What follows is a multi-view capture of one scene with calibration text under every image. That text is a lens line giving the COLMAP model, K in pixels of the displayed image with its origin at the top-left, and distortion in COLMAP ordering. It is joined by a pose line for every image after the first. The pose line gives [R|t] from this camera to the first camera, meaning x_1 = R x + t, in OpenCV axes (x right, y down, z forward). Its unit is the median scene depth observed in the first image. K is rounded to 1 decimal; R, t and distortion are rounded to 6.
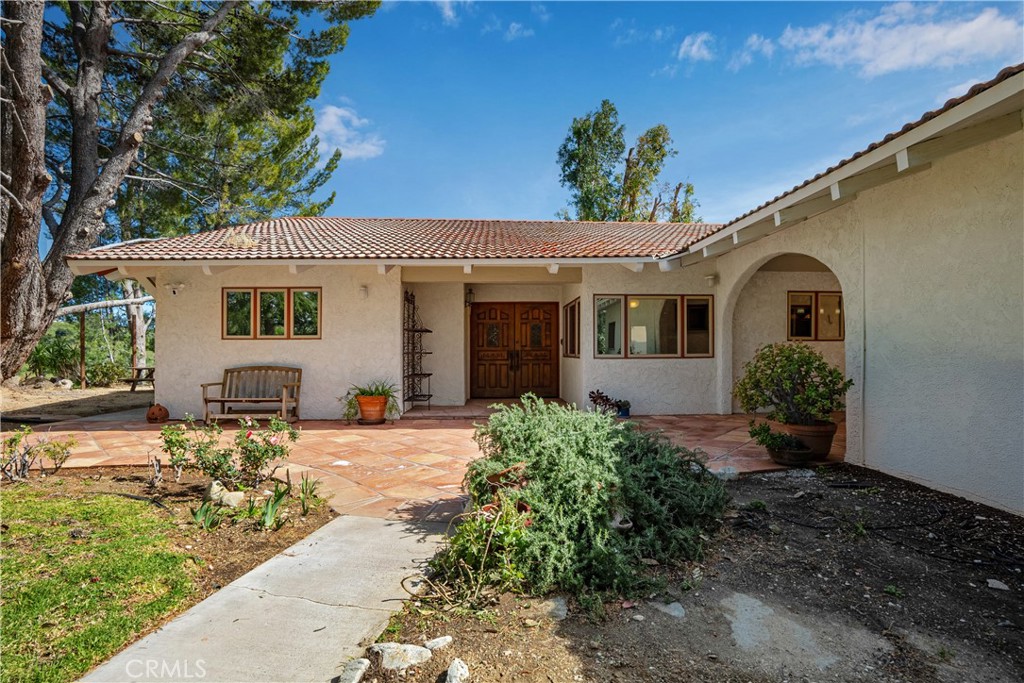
lens RADIAL K [[467.0, 0, 511.7], [0, 467.0, 356.0], [0, 0, 1]] dist [-0.000015, -0.000009]
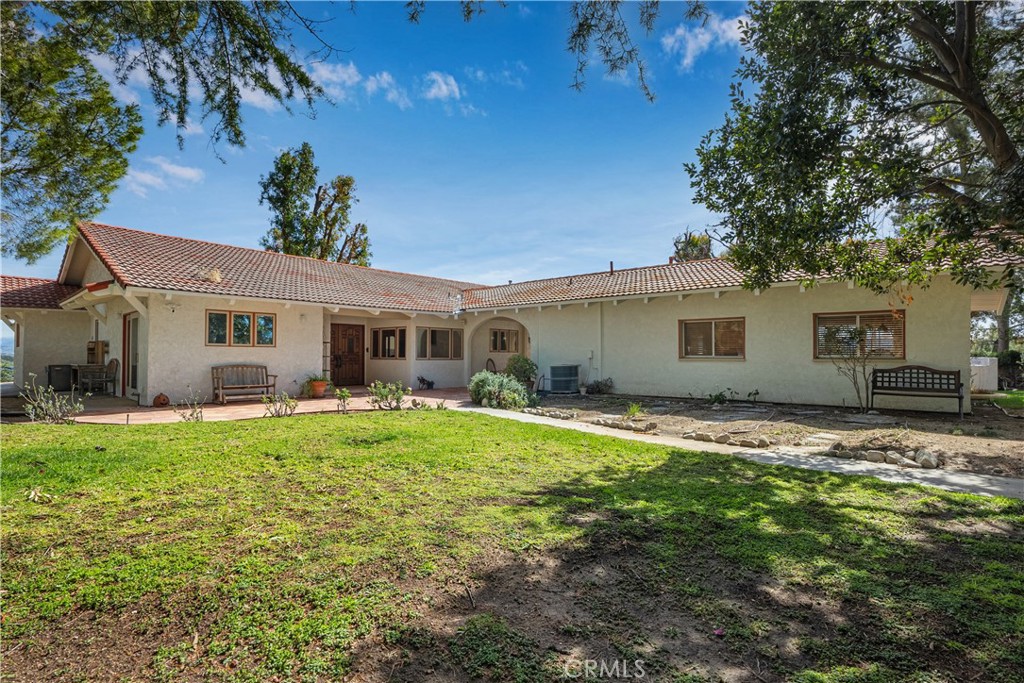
lens RADIAL K [[467.0, 0, 511.7], [0, 467.0, 356.0], [0, 0, 1]] dist [-0.000015, -0.000009]
pose [[0.690769, 0.006412, 0.723047, -0.996647], [0.000476, 0.999956, -0.009323, 0.008194], [-0.723075, 0.006784, 0.690736, -0.645494]]
